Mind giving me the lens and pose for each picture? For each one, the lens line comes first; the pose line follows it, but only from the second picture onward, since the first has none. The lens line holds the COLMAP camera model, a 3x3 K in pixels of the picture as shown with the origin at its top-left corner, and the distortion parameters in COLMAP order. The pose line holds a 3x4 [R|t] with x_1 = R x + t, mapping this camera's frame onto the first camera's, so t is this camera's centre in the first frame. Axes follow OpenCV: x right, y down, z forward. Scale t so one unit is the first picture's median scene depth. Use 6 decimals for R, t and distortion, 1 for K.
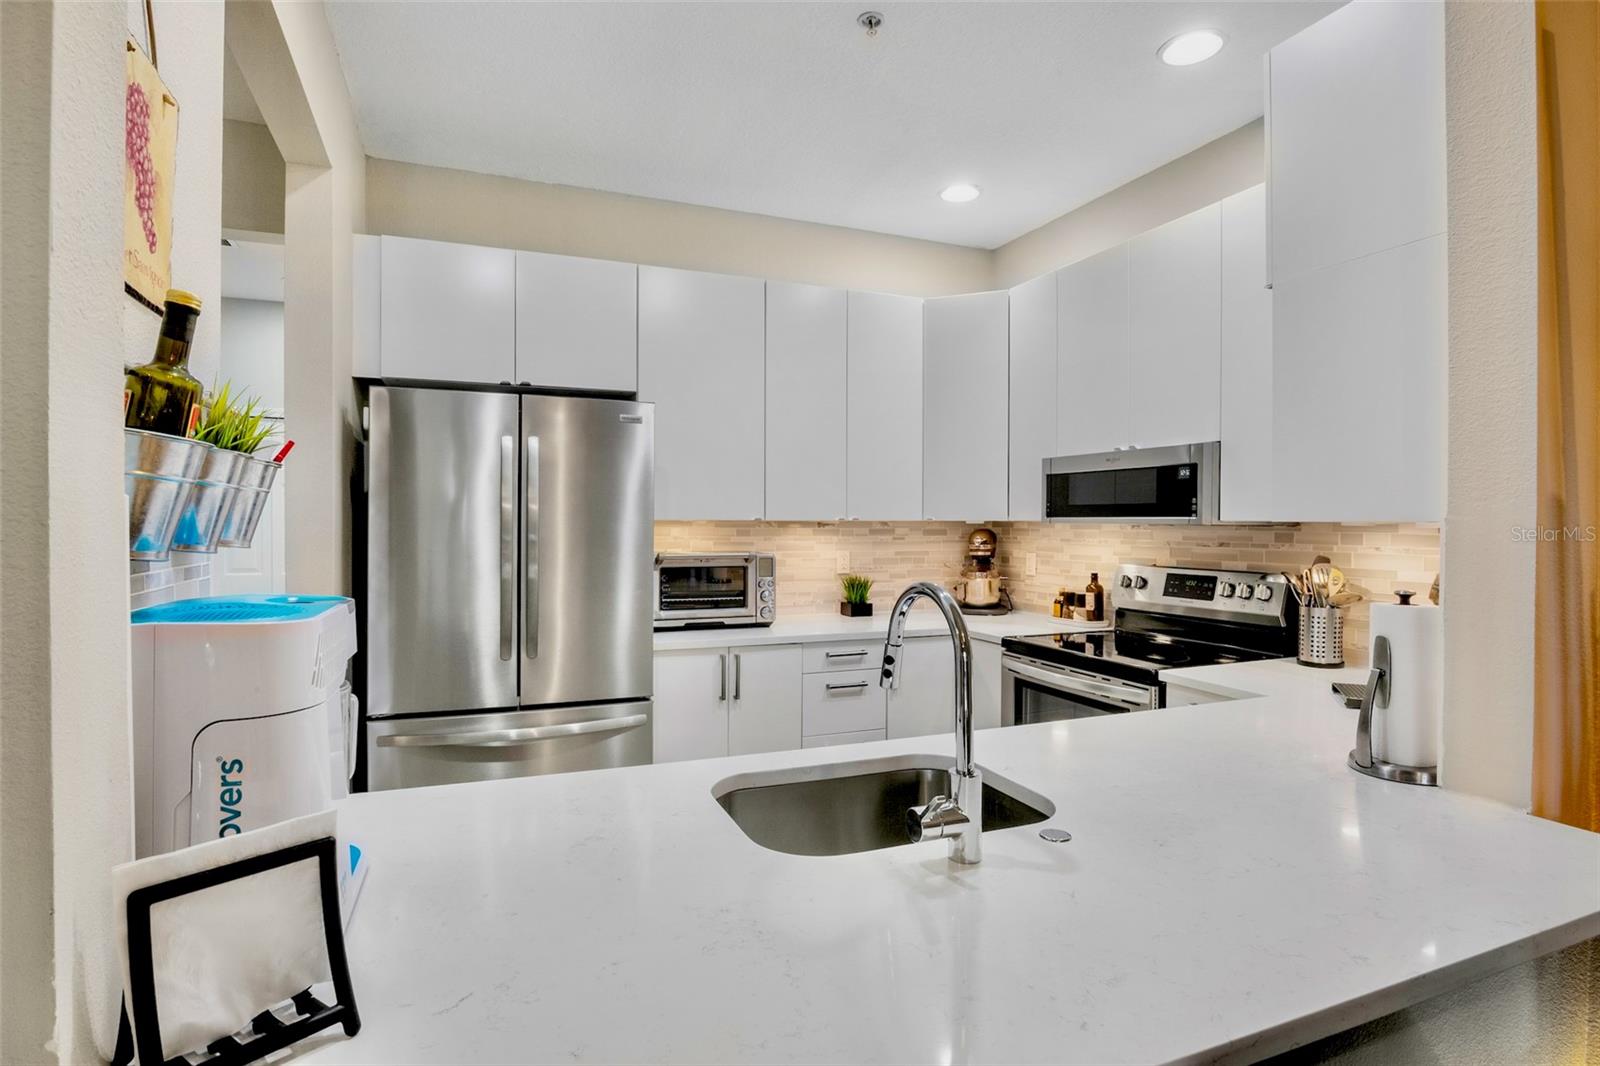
lens RADIAL K [[801.1, 0, 792.3], [0, 801.1, 524.2], [0, 0, 1]] dist [-0.019264, 0.000346]
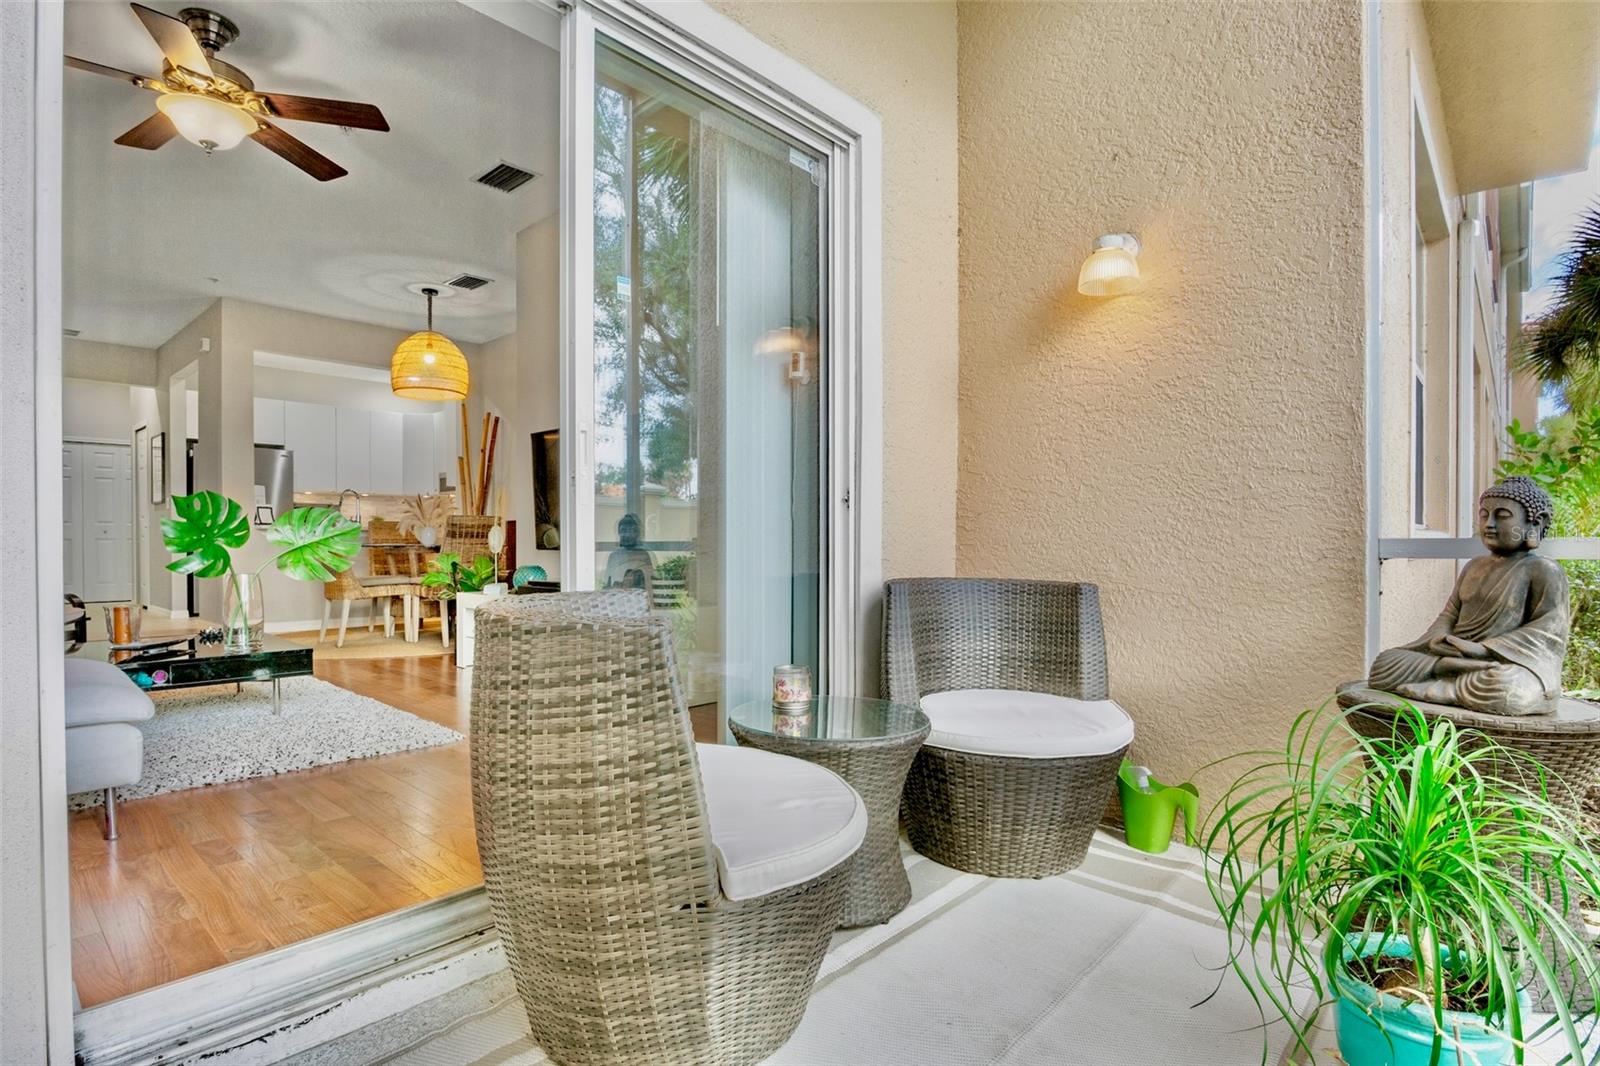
lens RADIAL K [[802.9, 0, 802.2], [0, 802.9, 554.7], [0, 0, 1]] dist [-0.024184, -0.000511]
pose [[0.897296, -0.008538, 0.441346, 0.195296], [0.002872, 0.999905, 0.013504, 0.180018], [-0.441419, -0.010850, 0.897235, -2.195868]]
